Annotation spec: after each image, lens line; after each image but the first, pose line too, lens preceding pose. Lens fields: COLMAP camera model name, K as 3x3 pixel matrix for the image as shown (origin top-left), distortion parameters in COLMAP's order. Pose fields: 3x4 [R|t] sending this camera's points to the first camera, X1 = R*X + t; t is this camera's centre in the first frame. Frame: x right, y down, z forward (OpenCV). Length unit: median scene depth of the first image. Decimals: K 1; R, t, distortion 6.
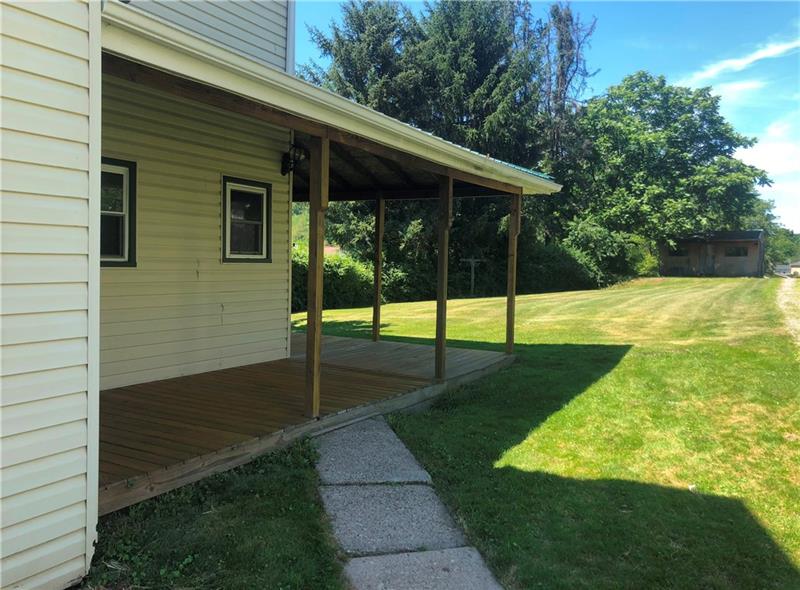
lens RADIAL K [[648.9, 0, 399.3], [0, 648.9, 288.6], [0, 0, 1]] dist [0.028028, -0.001823]
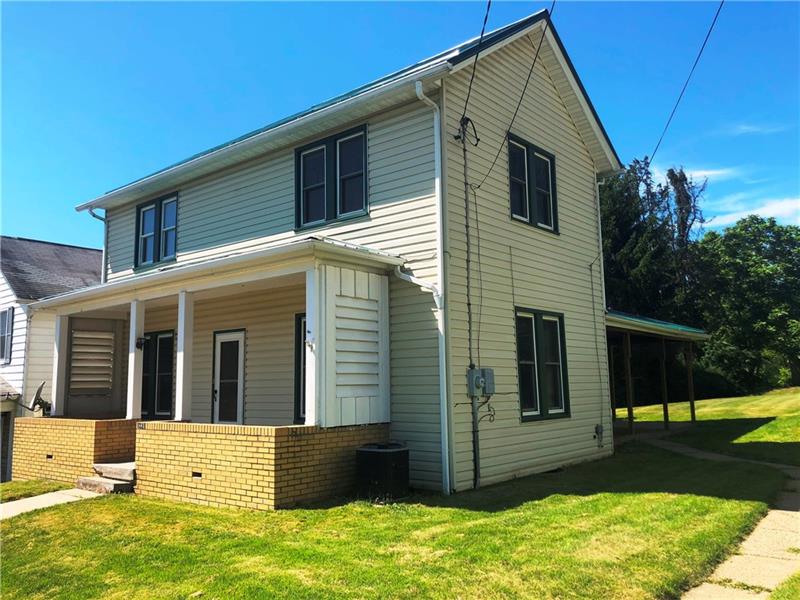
lens RADIAL K [[667.1, 0, 395.8], [0, 667.1, 293.5], [0, 0, 1]] dist [0.030183, -0.023327]
pose [[0.985839, -0.062048, -0.155795, -0.093652], [0.034030, 0.983721, -0.176450, 0.004928], [0.164207, 0.168650, 0.971902, -0.287855]]
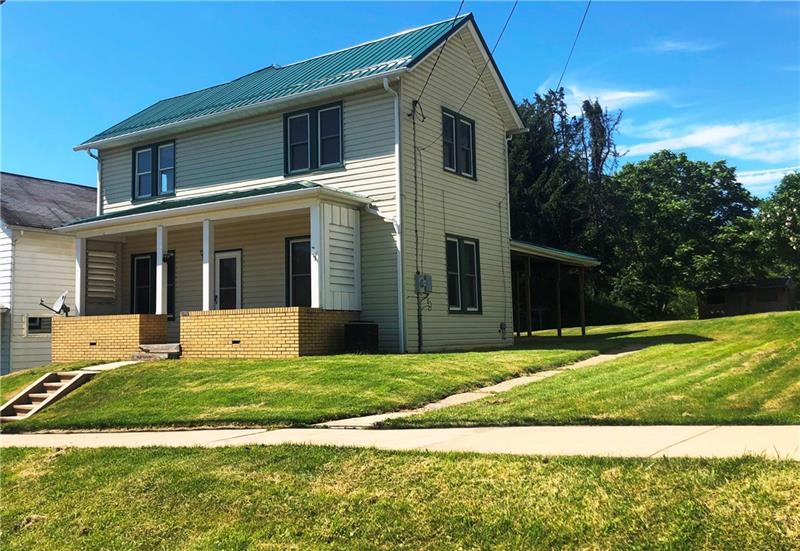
lens RADIAL K [[804.2, 0, 331.1], [0, 804.2, 268.6], [0, 0, 1]] dist [0.026516, 0.000000]
pose [[0.994954, -0.046732, -0.088783, -0.115867], [0.035642, 0.991812, -0.122630, 0.041775], [0.093787, 0.118847, 0.988473, -0.494516]]
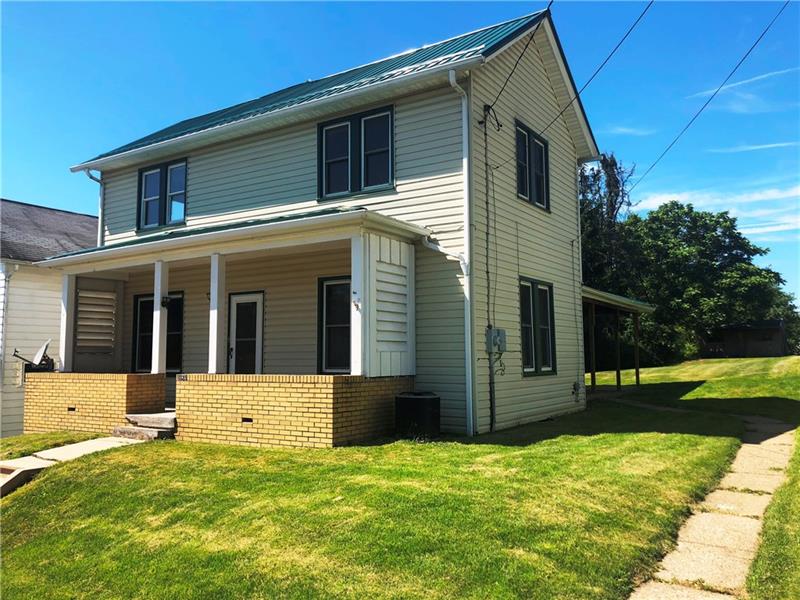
lens RADIAL K [[667.1, 0, 395.4], [0, 667.1, 295.9], [0, 0, 1]] dist [0.030183, -0.023327]
pose [[0.998690, -0.034082, -0.038165, -0.137970], [0.028861, 0.991114, -0.129848, 0.011850], [0.042251, 0.128576, 0.990799, -0.323094]]
